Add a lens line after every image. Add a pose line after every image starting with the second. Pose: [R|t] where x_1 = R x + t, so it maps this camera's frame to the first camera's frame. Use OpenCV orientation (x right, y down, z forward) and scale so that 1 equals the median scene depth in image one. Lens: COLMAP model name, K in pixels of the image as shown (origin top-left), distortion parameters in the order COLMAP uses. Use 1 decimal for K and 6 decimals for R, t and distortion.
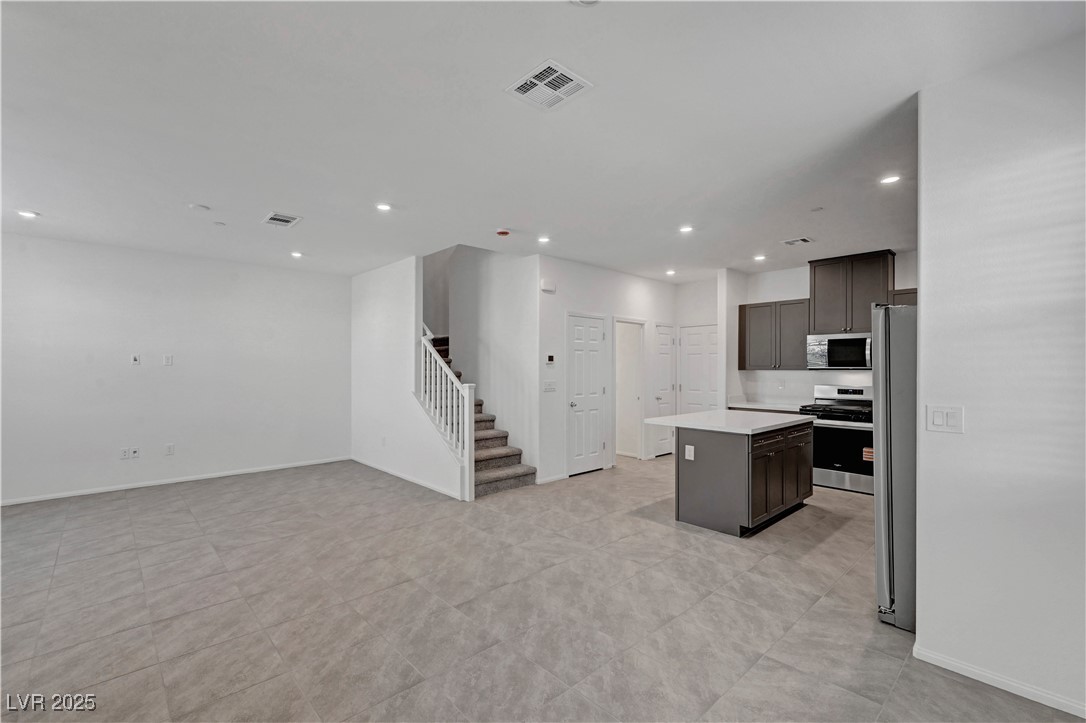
lens RADIAL K [[464.1, 0, 526.7], [0, 464.1, 416.1], [0, 0, 1]] dist [0.002064, 0.000346]
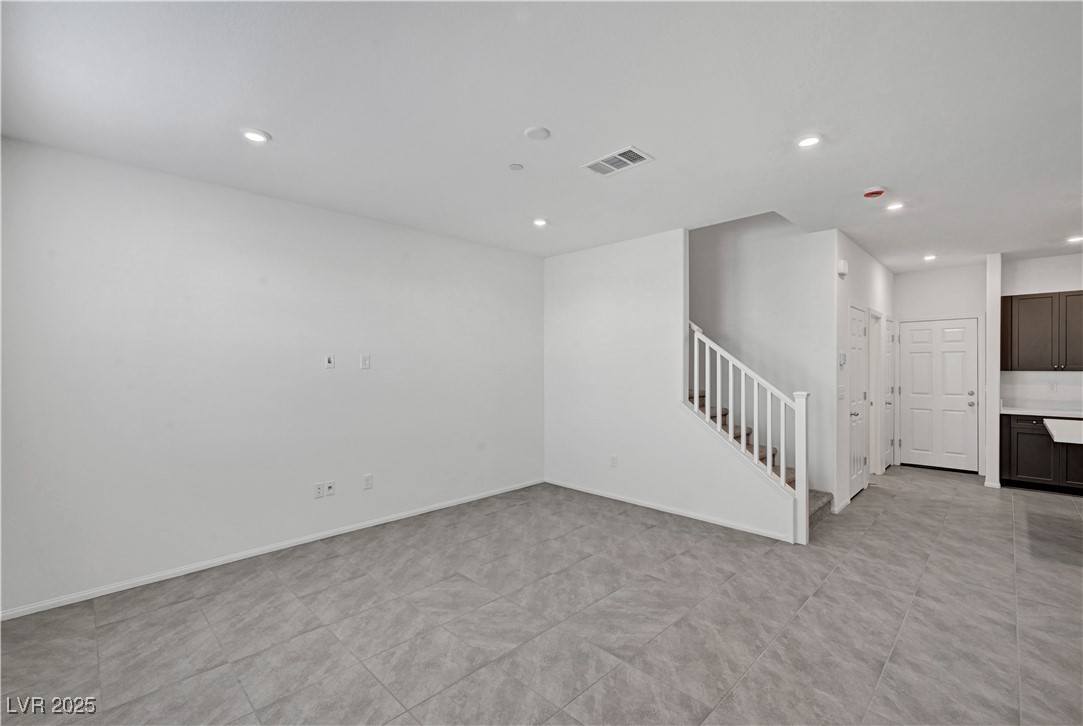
lens RADIAL K [[462.5, 0, 542.7], [0, 462.5, 364.6], [0, 0, 1]] dist [0.004222, -0.000545]
pose [[0.997608, -0.005434, 0.068913, -0.552446], [0.013252, 0.993450, -0.113496, -0.025217], [-0.067845, 0.114138, 0.991146, 0.229308]]
